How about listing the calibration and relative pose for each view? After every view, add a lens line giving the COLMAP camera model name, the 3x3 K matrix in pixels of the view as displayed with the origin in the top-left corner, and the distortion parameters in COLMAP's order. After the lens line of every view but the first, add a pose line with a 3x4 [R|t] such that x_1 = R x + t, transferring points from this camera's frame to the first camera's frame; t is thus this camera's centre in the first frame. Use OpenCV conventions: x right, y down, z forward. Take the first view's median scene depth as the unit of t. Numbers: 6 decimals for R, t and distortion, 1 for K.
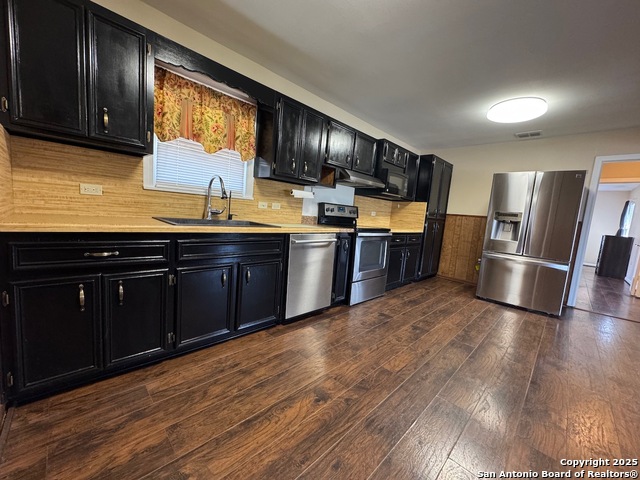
lens RADIAL K [[256.3, 0, 320.0], [0, 256.3, 240.0], [0, 0, 1]] dist [-0.002286, -0.000042]
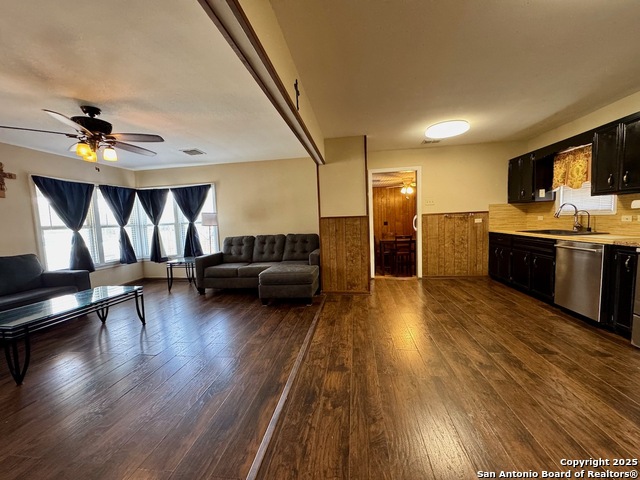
lens RADIAL K [[256.3, 0, 320.0], [0, 256.3, 240.0], [0, 0, 1]] dist [-0.002286, -0.000042]
pose [[-0.801417, -0.004202, -0.598092, 1.523114], [-0.093562, 0.988545, 0.118424, -0.058123], [0.590743, 0.150866, -0.792630, 1.179134]]
